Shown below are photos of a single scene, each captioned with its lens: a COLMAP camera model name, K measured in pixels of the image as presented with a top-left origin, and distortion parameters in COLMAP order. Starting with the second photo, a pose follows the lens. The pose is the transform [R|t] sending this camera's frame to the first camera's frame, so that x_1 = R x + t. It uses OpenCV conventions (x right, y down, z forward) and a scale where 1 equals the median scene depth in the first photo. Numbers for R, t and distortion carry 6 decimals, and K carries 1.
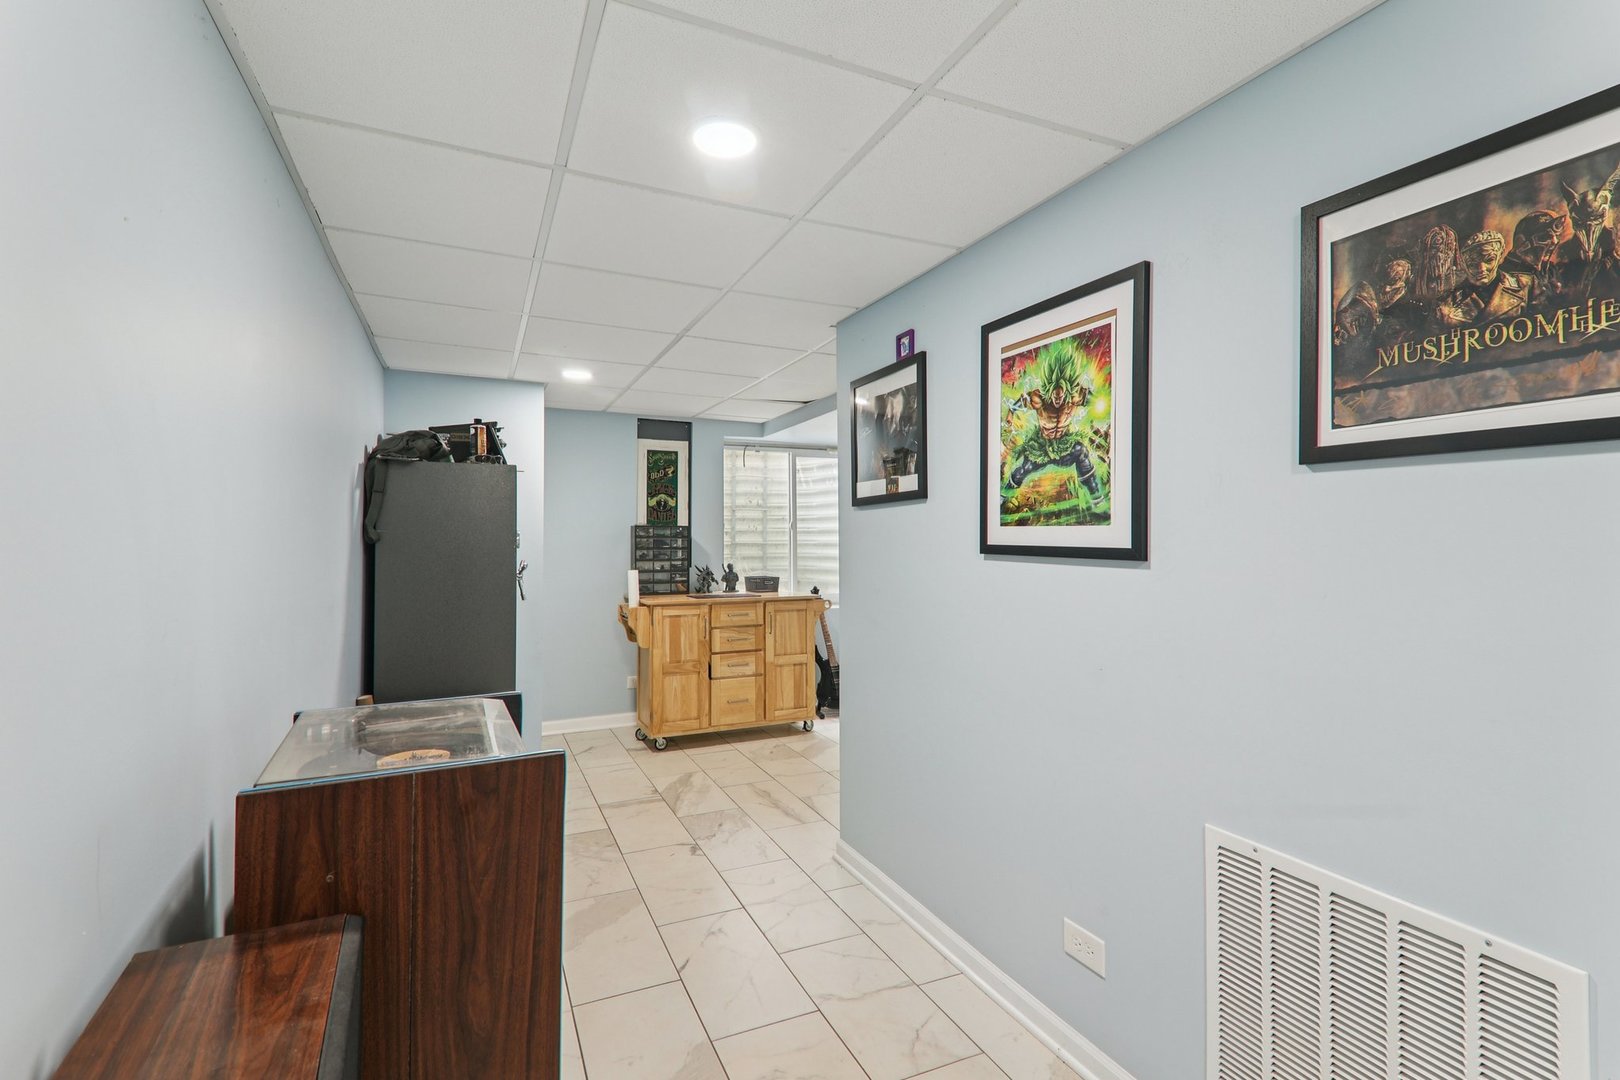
lens RADIAL K [[760.3, 0, 809.6], [0, 760.3, 538.0], [0, 0, 1]] dist [0.003455, -0.008080]
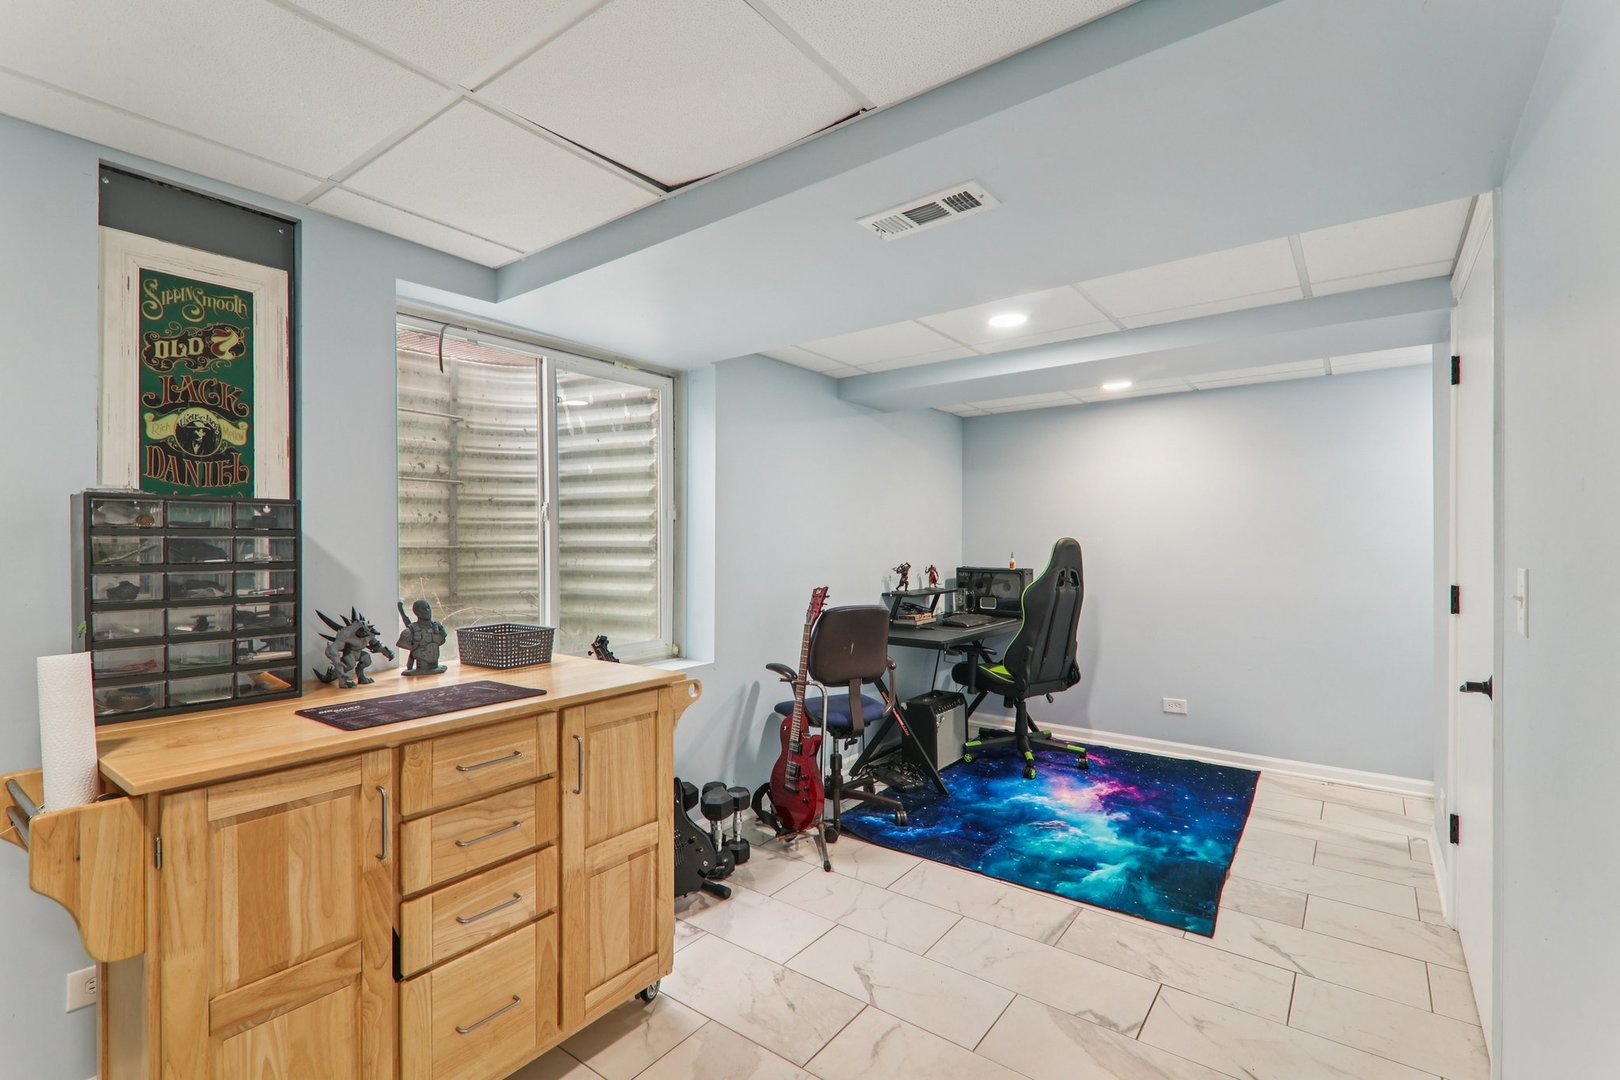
lens RADIAL K [[760.3, 0, 836.1], [0, 760.3, 548.2], [0, 0, 1]] dist [0.003455, -0.008080]
pose [[0.873793, -0.005918, 0.486263, -0.112117], [0.000241, 0.999931, 0.011735, 0.002042], [-0.486299, -0.010137, 0.873734, 0.575181]]
